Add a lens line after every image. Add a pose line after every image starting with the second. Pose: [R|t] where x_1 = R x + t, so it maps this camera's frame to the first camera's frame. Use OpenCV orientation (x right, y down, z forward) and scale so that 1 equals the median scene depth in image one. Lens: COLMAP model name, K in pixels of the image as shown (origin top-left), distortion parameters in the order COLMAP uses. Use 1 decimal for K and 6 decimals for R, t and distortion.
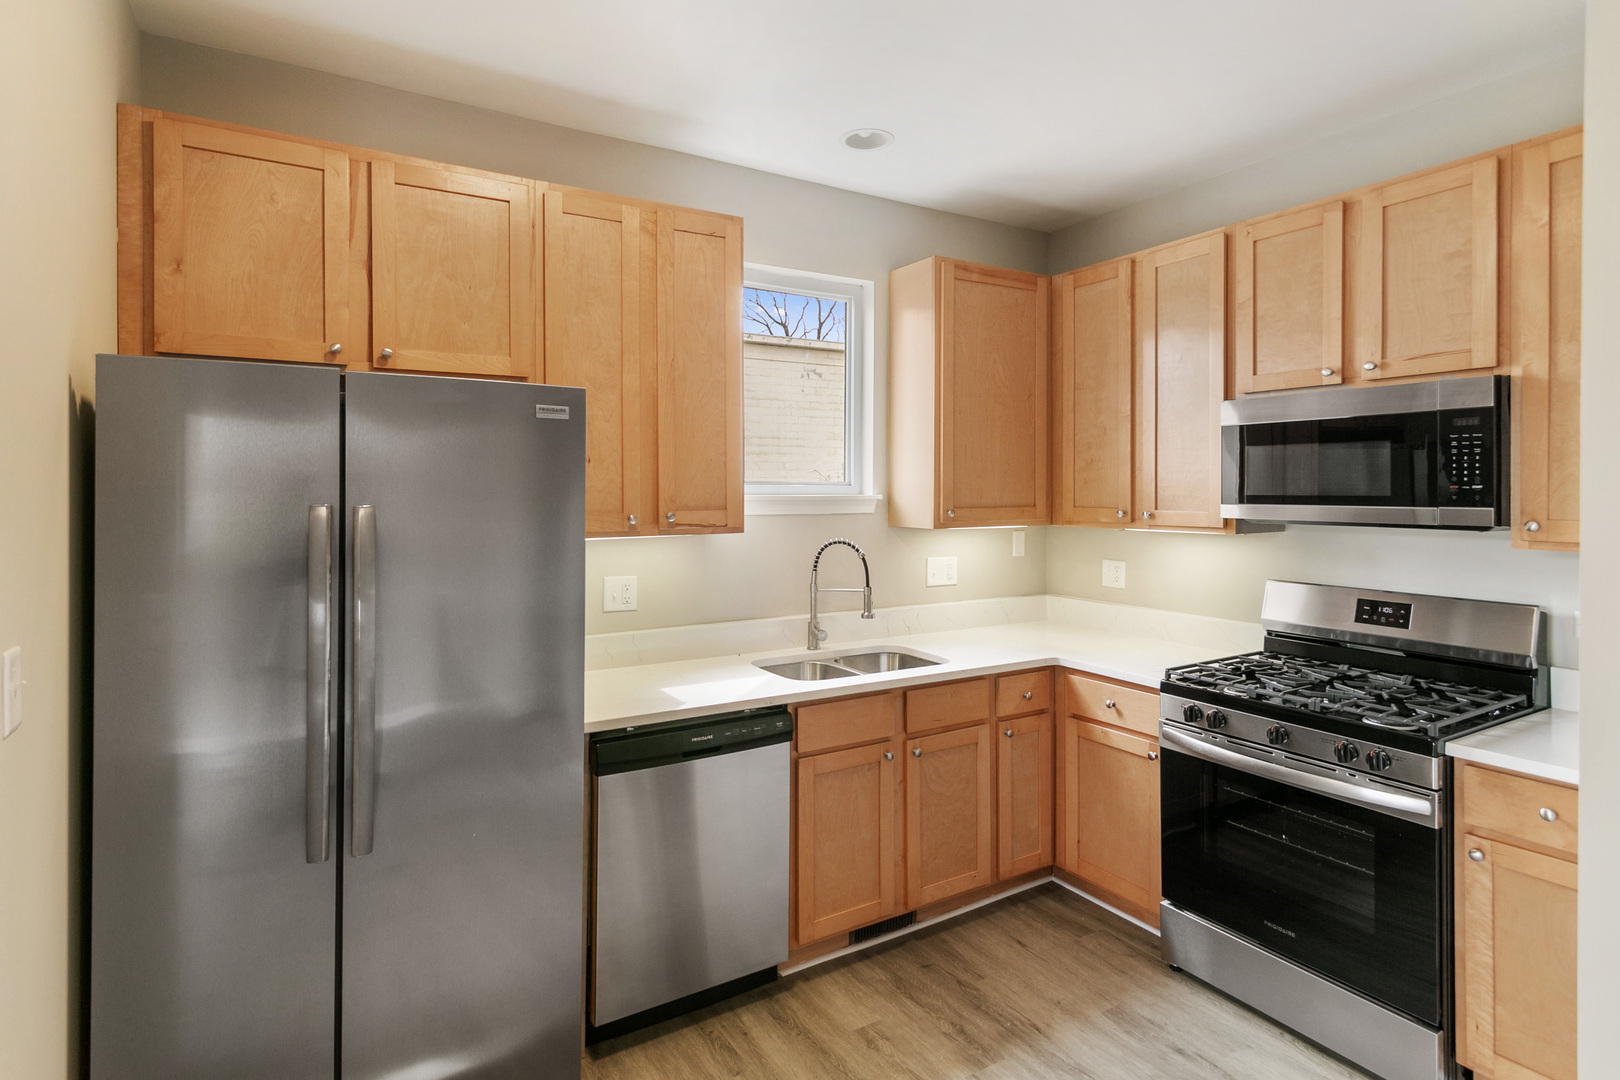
lens RADIAL K [[836.4, 0, 809.0], [0, 836.4, 488.2], [0, 0, 1]] dist [0.011642, -0.001761]
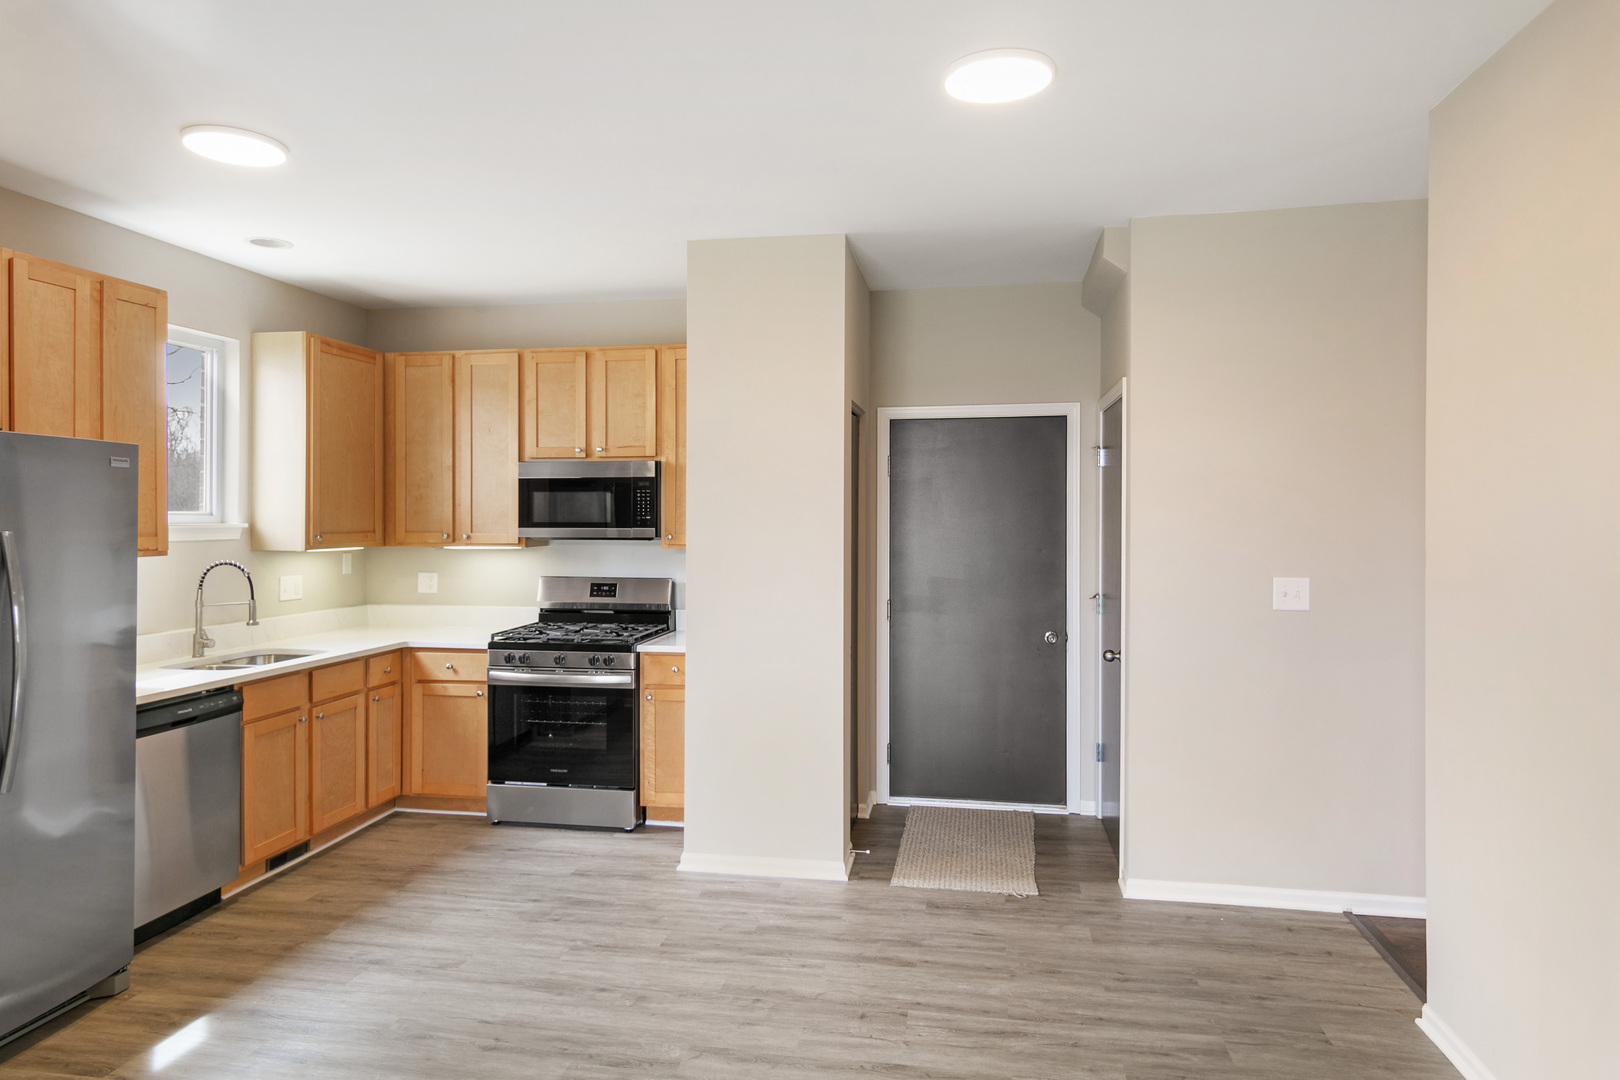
lens RADIAL K [[1012.7, 0, 808.5], [0, 1012.7, 517.3], [0, 0, 1]] dist [0.000495, 0.001030]
pose [[0.657027, -0.000376, 0.753867, -0.582424], [-0.000279, 1.000000, 0.000742, -0.002656], [-0.753867, -0.000697, 0.657026, -0.655099]]
